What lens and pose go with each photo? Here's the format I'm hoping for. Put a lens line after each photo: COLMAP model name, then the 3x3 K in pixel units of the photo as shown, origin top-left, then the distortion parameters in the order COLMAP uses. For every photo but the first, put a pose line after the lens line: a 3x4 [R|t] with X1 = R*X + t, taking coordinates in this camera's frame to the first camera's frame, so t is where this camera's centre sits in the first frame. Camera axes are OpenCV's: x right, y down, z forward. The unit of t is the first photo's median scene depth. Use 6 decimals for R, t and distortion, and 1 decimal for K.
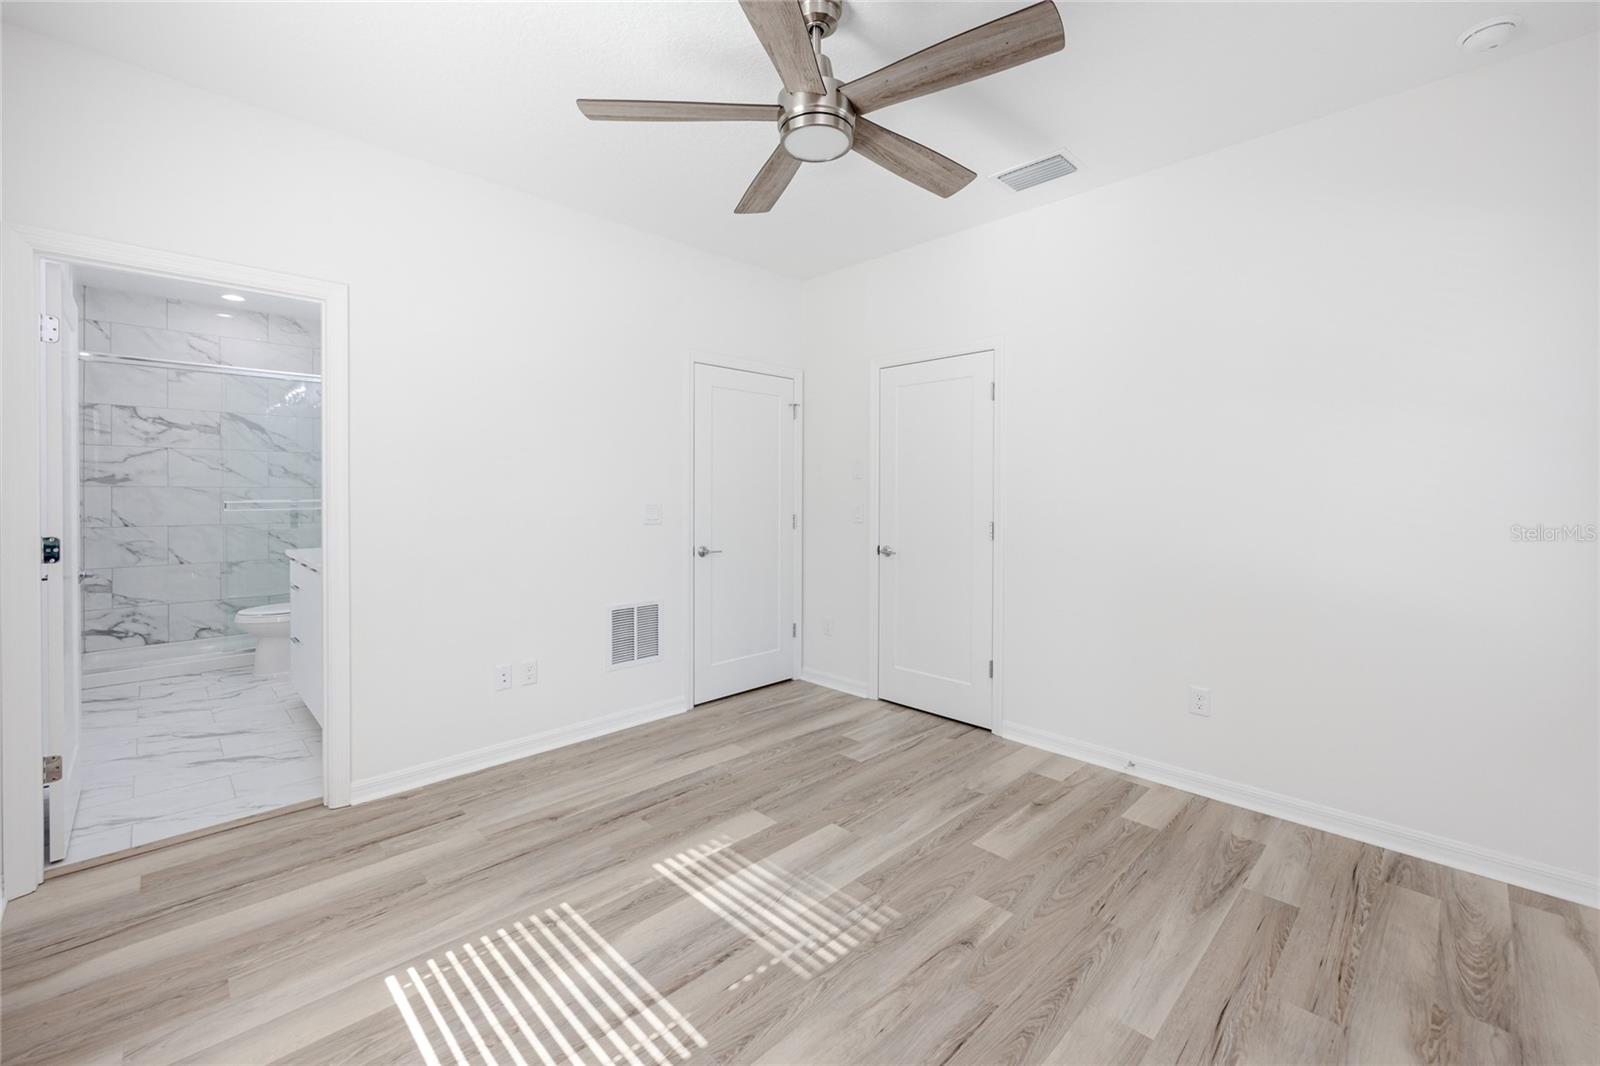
lens RADIAL K [[655.8, 0, 805.5], [0, 655.8, 494.1], [0, 0, 1]] dist [-0.000200, -0.000050]
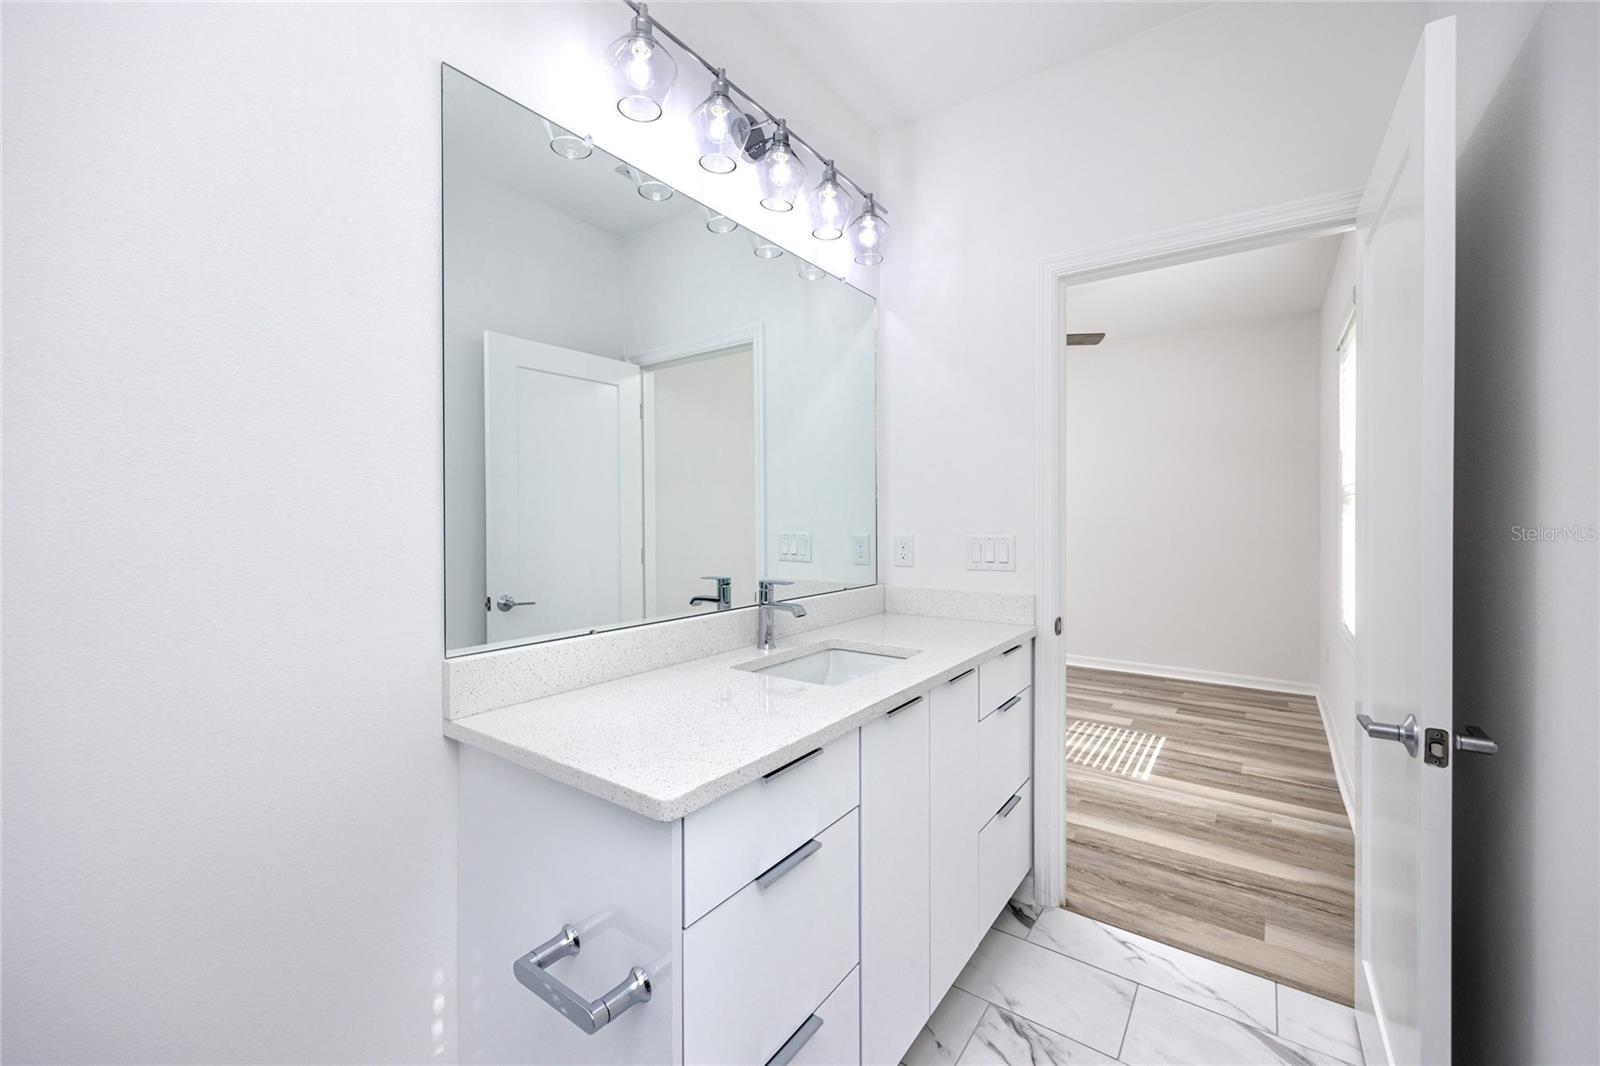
lens RADIAL K [[651.2, 0, 799.8], [0, 651.2, 519.1], [0, 0, 1]] dist [0.001532, 0.000384]
pose [[-0.162183, -0.011042, 0.986699, -1.925190], [0.001888, 0.999932, 0.011501, -0.003417], [-0.986759, 0.003728, -0.162151, 1.908558]]
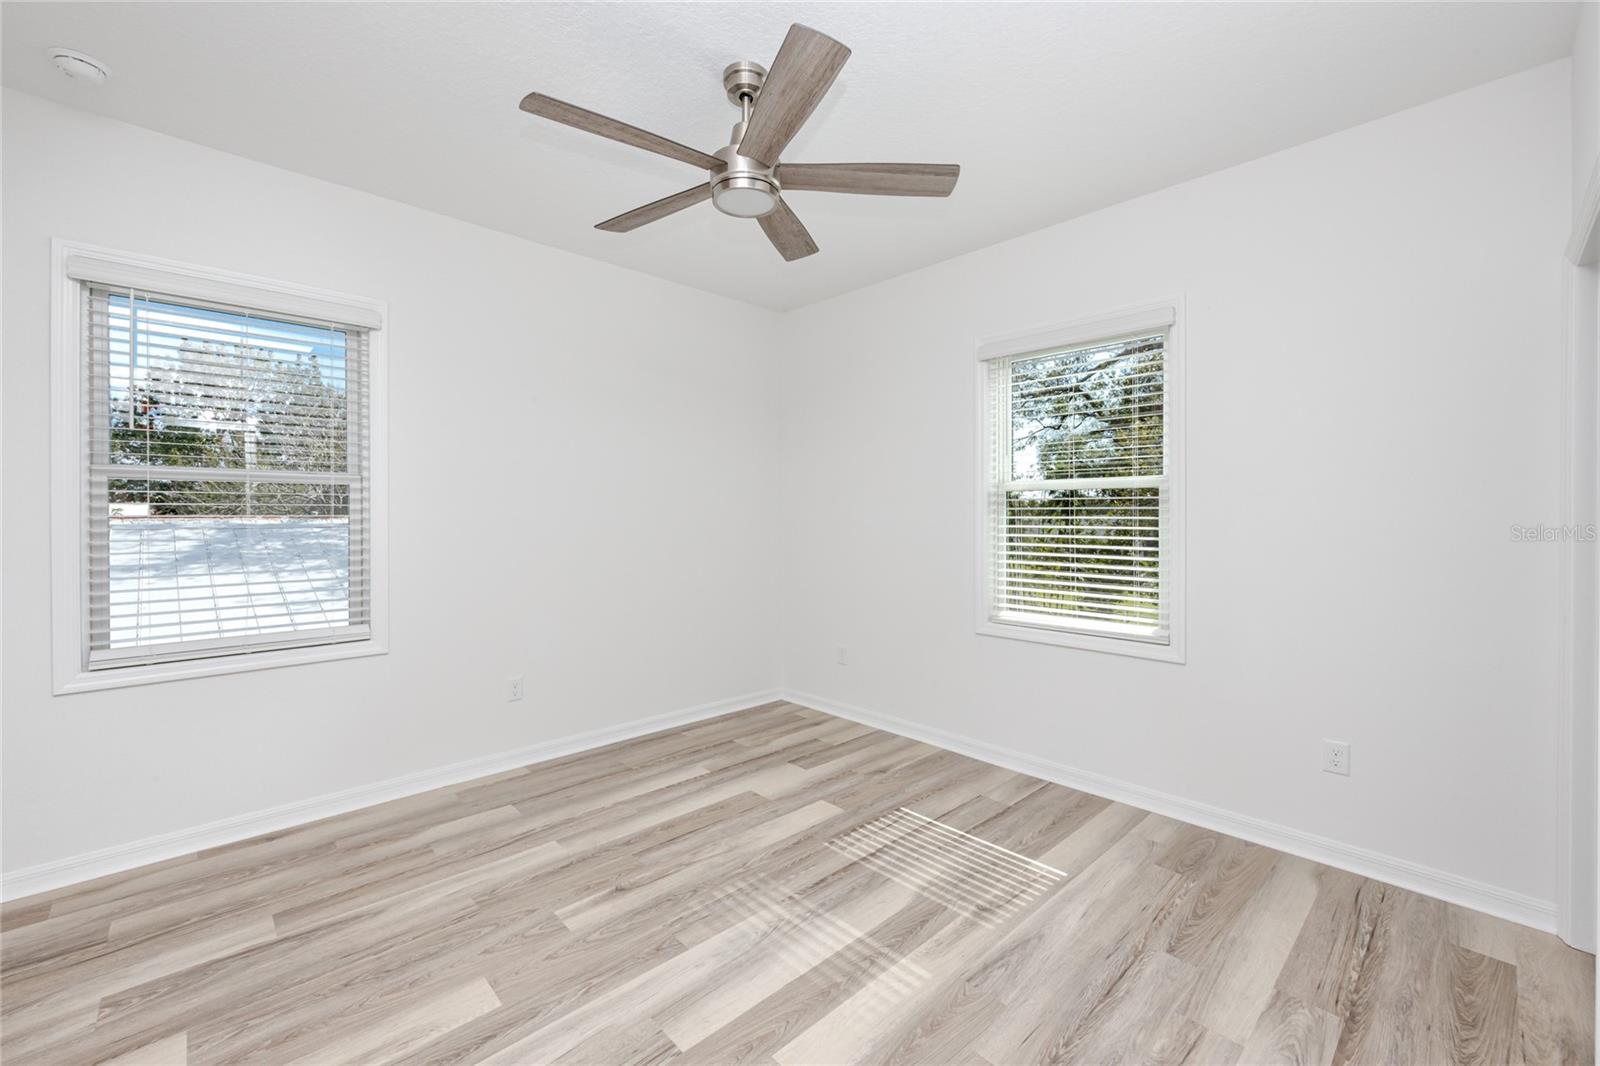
lens RADIAL K [[651.2, 0, 799.8], [0, 651.2, 519.1], [0, 0, 1]] dist [0.001532, 0.000384]
pose [[-0.999600, -0.005284, 0.027781, -0.105586], [-0.004965, 0.999921, 0.011525, -0.007463], [-0.027840, 0.011383, -0.999548, 2.025172]]
